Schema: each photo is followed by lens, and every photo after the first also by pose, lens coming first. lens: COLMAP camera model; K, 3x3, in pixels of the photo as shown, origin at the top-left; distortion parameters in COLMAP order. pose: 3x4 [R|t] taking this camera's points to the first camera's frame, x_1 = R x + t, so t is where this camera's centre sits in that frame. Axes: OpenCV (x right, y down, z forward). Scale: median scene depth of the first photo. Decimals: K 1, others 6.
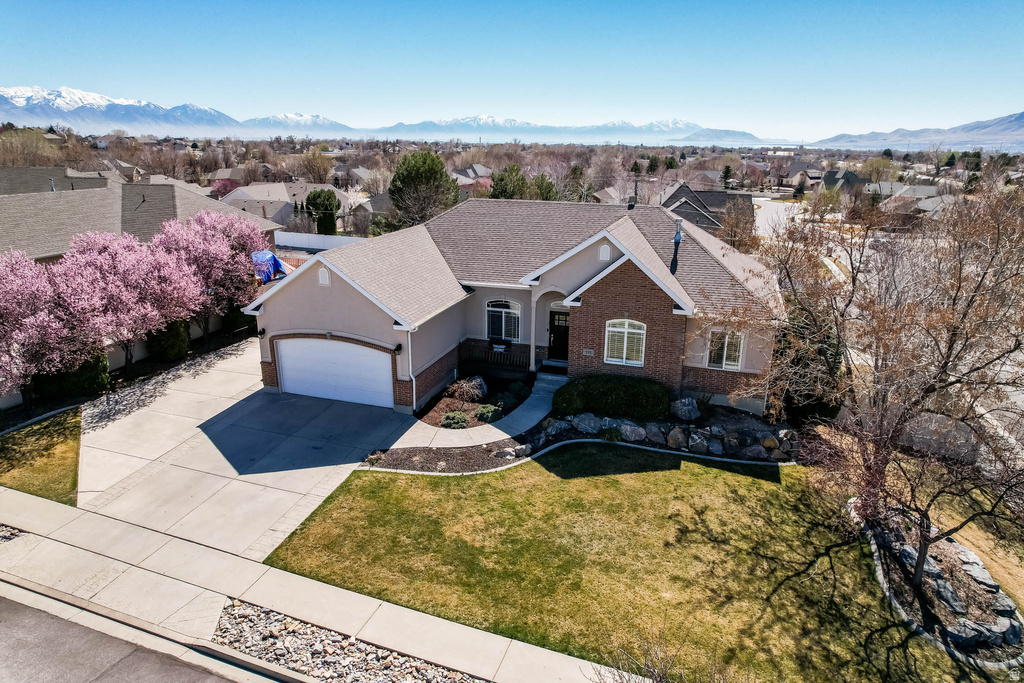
lens RADIAL K [[655.6, 0, 509.3], [0, 655.6, 343.8], [0, 0, 1]] dist [-0.079585, 0.069686]
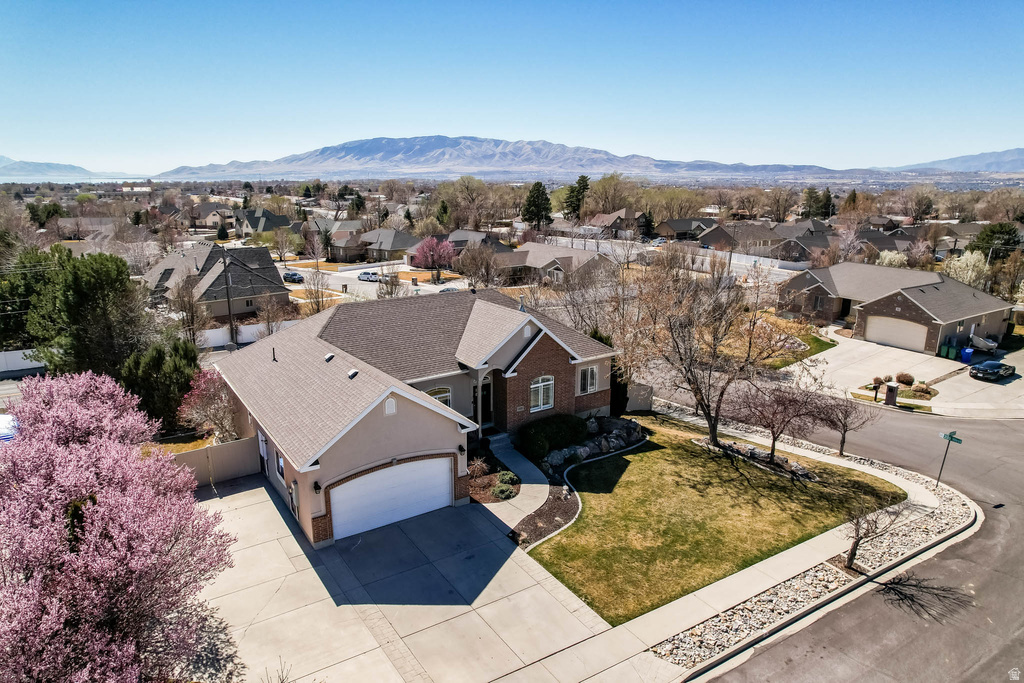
lens RADIAL K [[655.6, 0, 509.3], [0, 655.6, 343.8], [0, 0, 1]] dist [-0.079585, 0.069686]
pose [[0.609654, -0.204895, 0.765728, -0.950376], [0.239824, 0.968419, 0.068188, -0.227320], [-0.755517, 0.142069, 0.639539, 0.194428]]
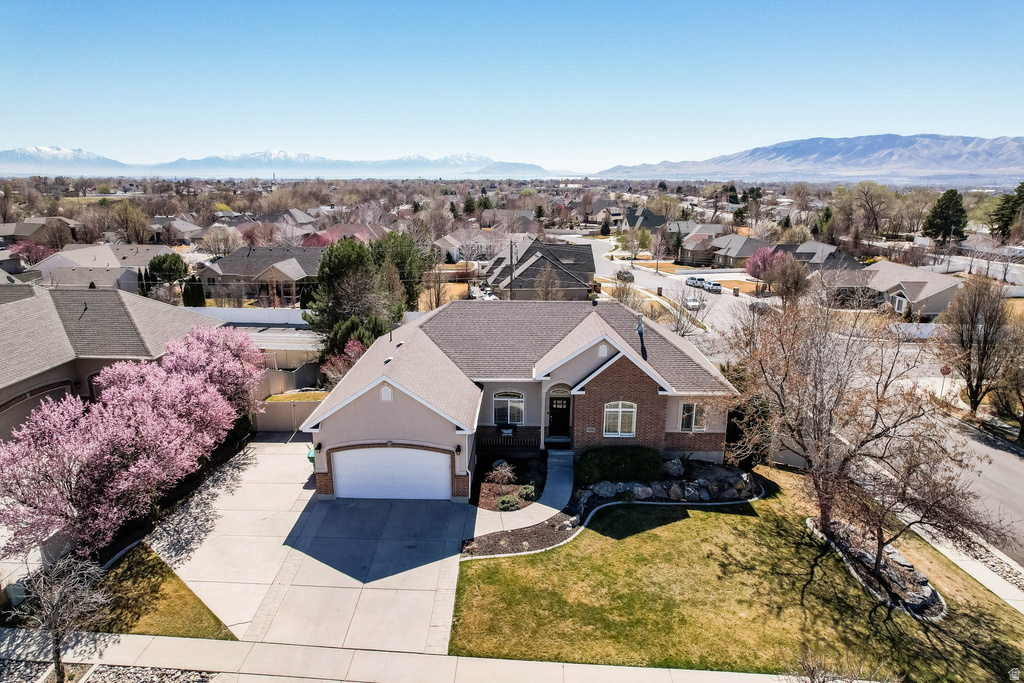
lens RADIAL K [[655.6, 0, 509.3], [0, 655.6, 343.8], [0, 0, 1]] dist [-0.079585, 0.069686]
pose [[0.955970, -0.077559, 0.283031, -0.402320], [0.091080, 0.995231, -0.034912, -0.133058], [-0.278974, 0.059154, 0.958475, -0.161342]]
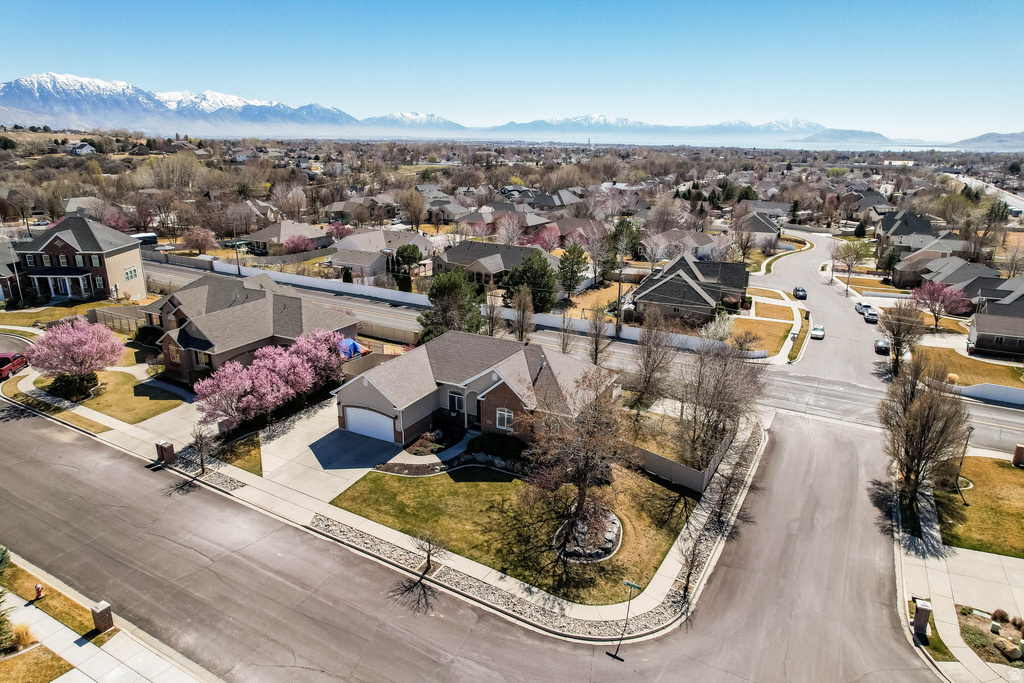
lens RADIAL K [[655.6, 0, 509.3], [0, 655.6, 343.8], [0, 0, 1]] dist [-0.079585, 0.069686]
pose [[0.986945, 0.048210, -0.153675, 0.541783], [-0.047975, 0.998835, 0.005236, -0.273776], [0.153748, 0.002205, 0.988108, -1.136820]]
